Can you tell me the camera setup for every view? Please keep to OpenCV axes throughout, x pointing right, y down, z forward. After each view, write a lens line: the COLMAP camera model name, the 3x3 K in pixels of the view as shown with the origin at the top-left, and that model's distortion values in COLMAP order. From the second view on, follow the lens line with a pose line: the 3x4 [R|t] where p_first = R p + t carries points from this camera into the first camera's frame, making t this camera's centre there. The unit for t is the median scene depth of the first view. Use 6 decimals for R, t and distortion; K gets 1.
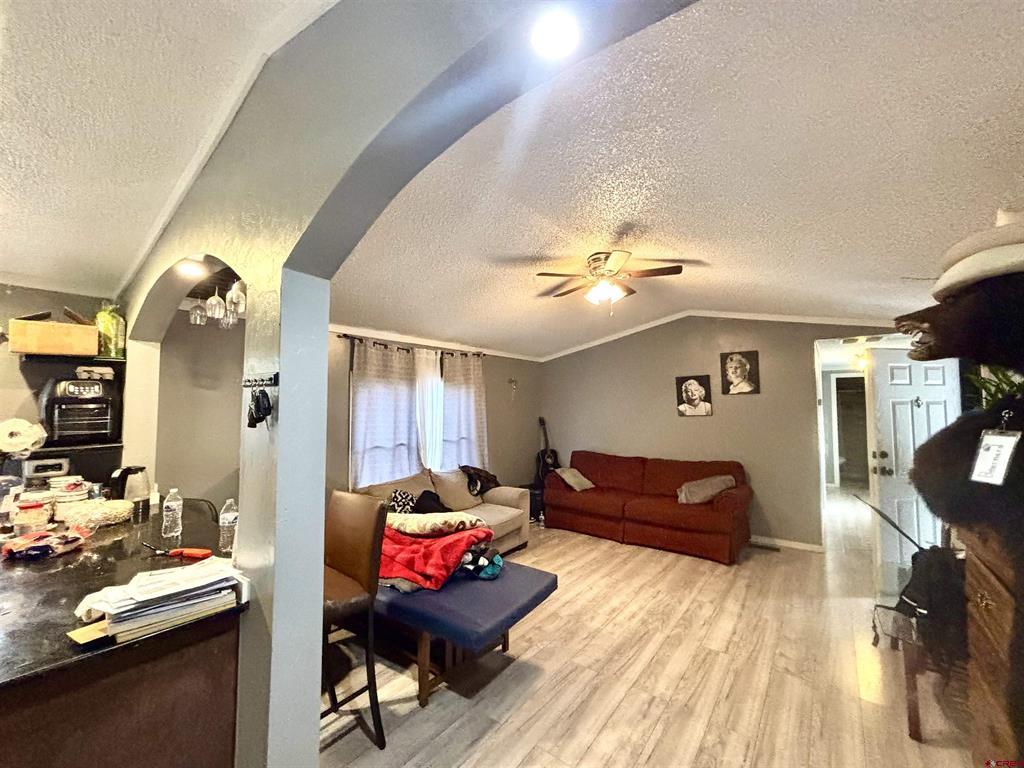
lens RADIAL K [[410.0, 0, 513.1], [0, 410.0, 386.4], [0, 0, 1]] dist [-0.000700, -0.000034]
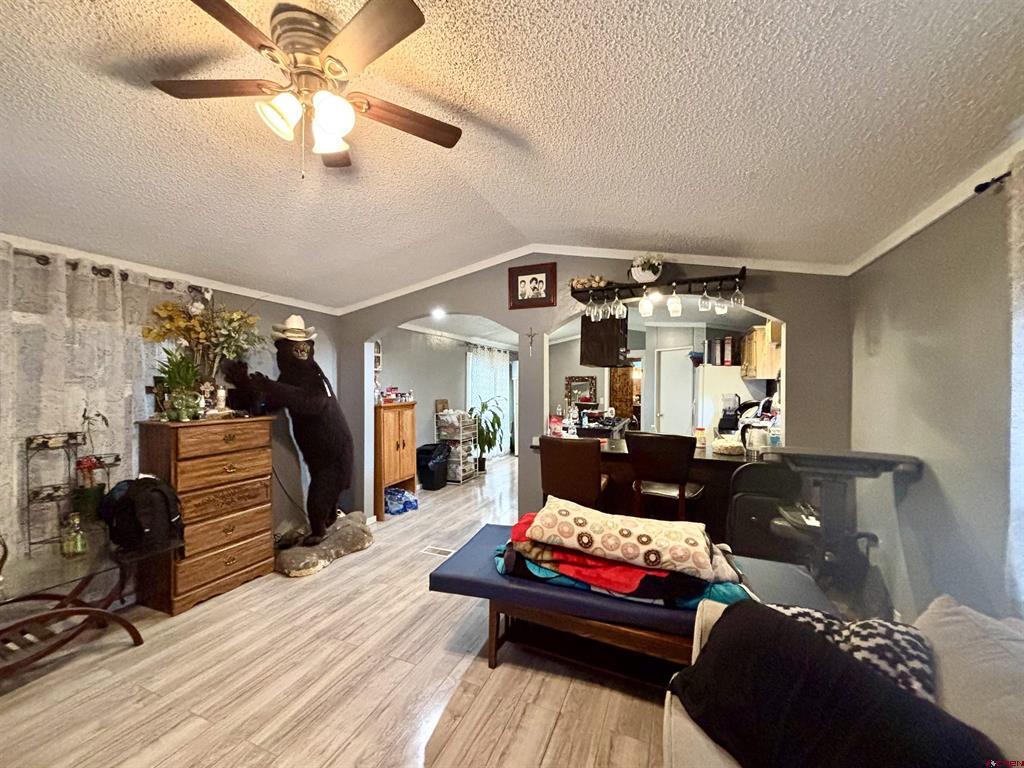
lens RADIAL K [[410.0, 0, 508.2], [0, 410.0, 386.5], [0, 0, 1]] dist [-0.000700, -0.000034]
pose [[-0.968338, -0.003886, -0.249613, 0.168281], [0.006819, 0.999094, -0.042004, 0.112658], [0.249550, -0.042376, -0.967434, 1.932126]]
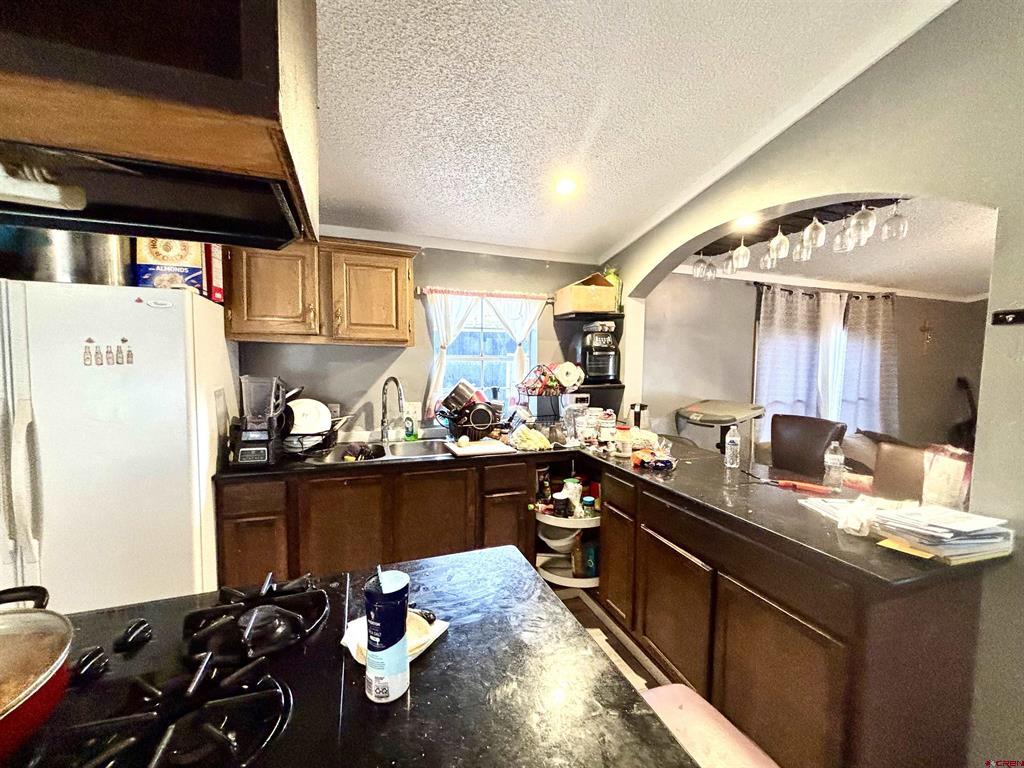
lens RADIAL K [[410.0, 0, 505.8], [0, 410.0, 384.8], [0, 0, 1]] dist [-0.000700, -0.000034]
pose [[0.834380, 0.045169, -0.549335, -0.555009], [0.010577, 0.995141, 0.097891, 0.017512], [0.551088, -0.087489, 0.829848, -0.193226]]
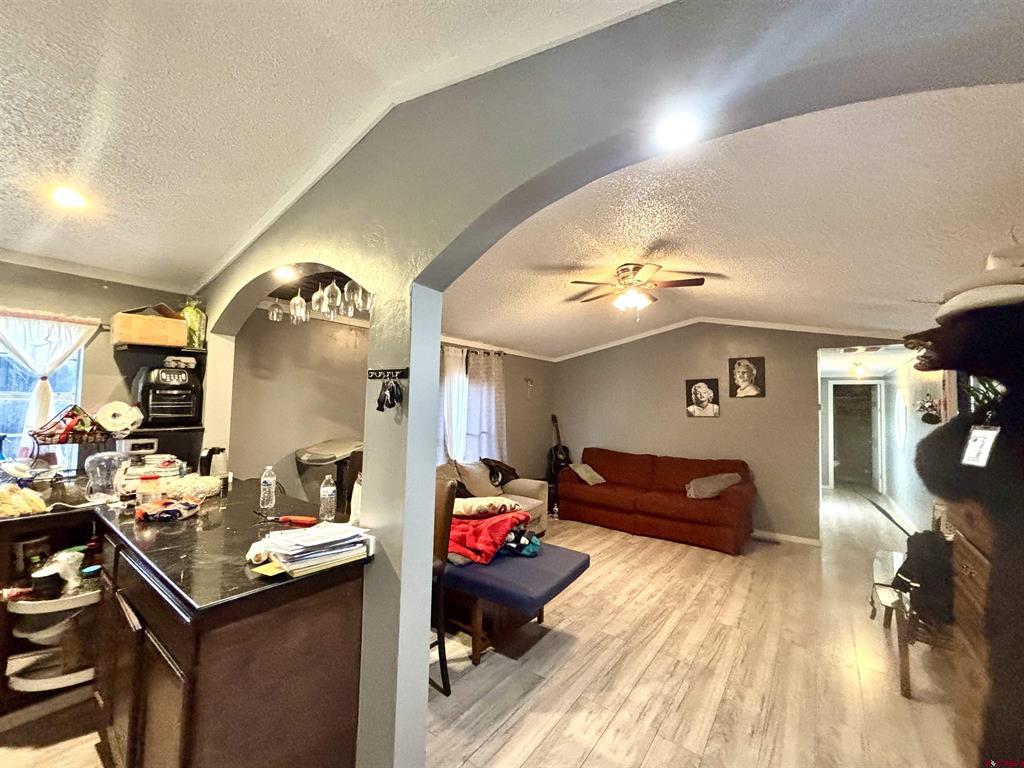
lens RADIAL K [[410.0, 0, 512.4], [0, 410.0, 386.5], [0, 0, 1]] dist [-0.000700, -0.000034]
pose [[0.999604, 0.025854, 0.011076, -0.129288], [-0.025896, 0.999658, 0.003673, 0.005184], [-0.010977, -0.003958, 0.999932, -0.111538]]
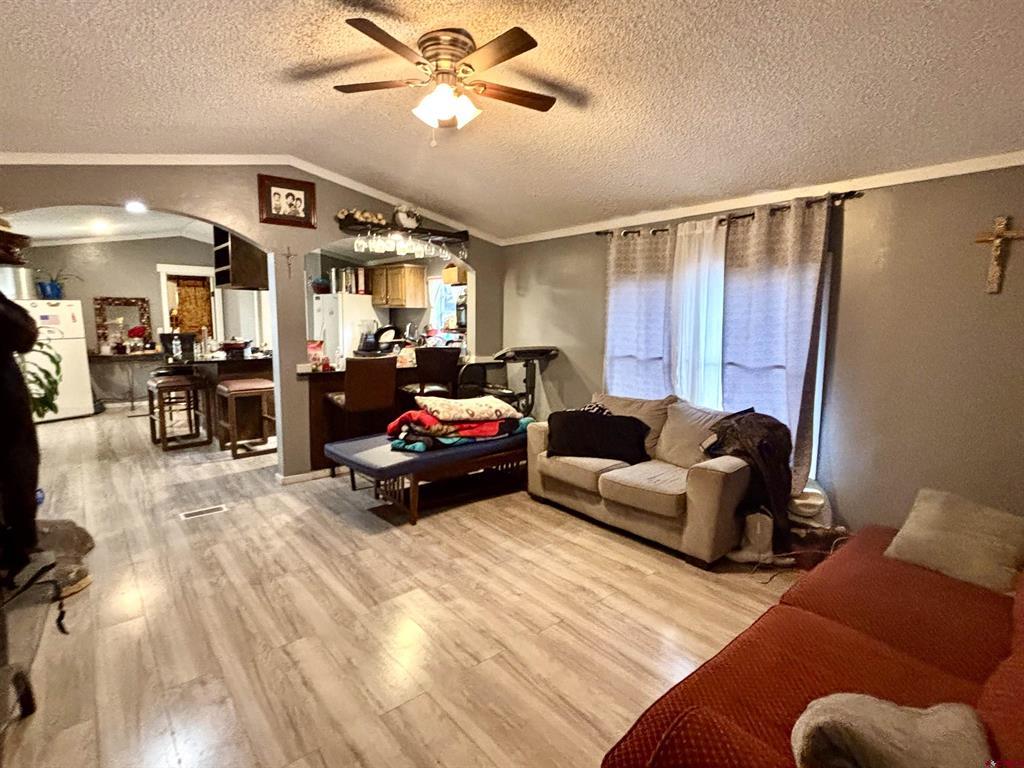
lens RADIAL K [[510.7, 0, 513.7], [0, 510.7, 387.2], [0, 0, 1]] dist [-0.010026, -0.002835]
pose [[-0.203289, 0.128027, -0.970713, 1.273119], [0.034012, 0.991739, 0.123677, 0.119542], [0.978528, -0.007873, -0.205964, 1.629234]]
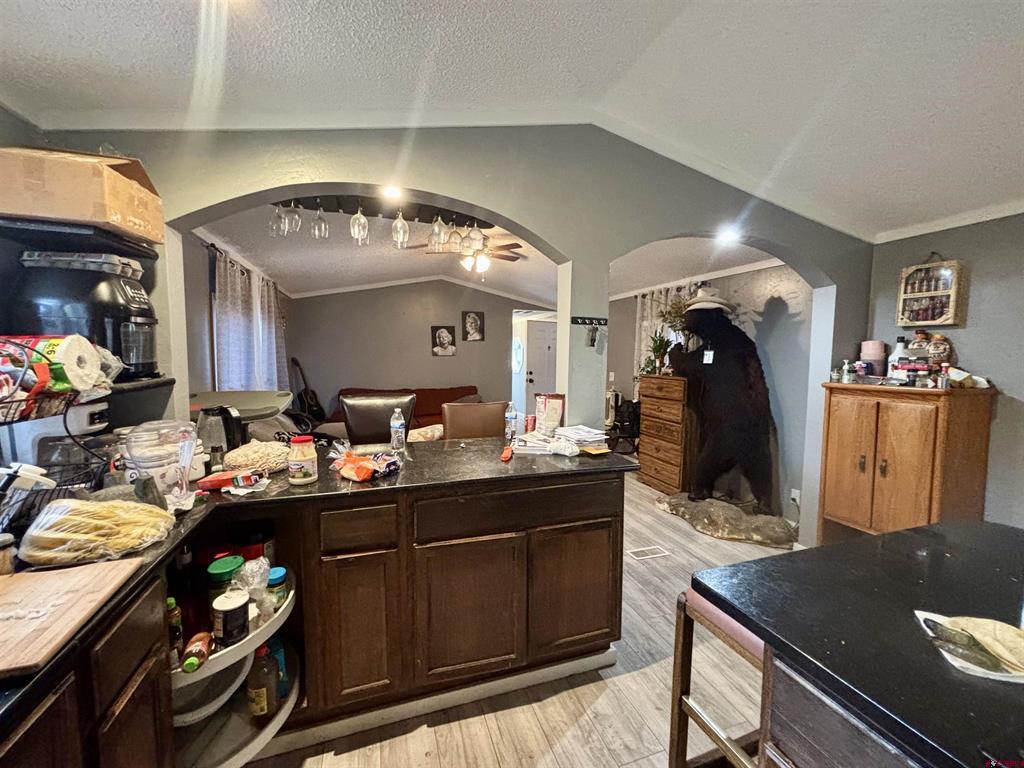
lens RADIAL K [[410.0, 0, 509.6], [0, 410.0, 387.7], [0, 0, 1]] dist [-0.000700, -0.000034]
pose [[0.557190, -0.058123, 0.828348, -1.164510], [-0.049190, 0.993485, 0.102797, 0.054943], [-0.828927, -0.098024, 0.550702, 0.135080]]
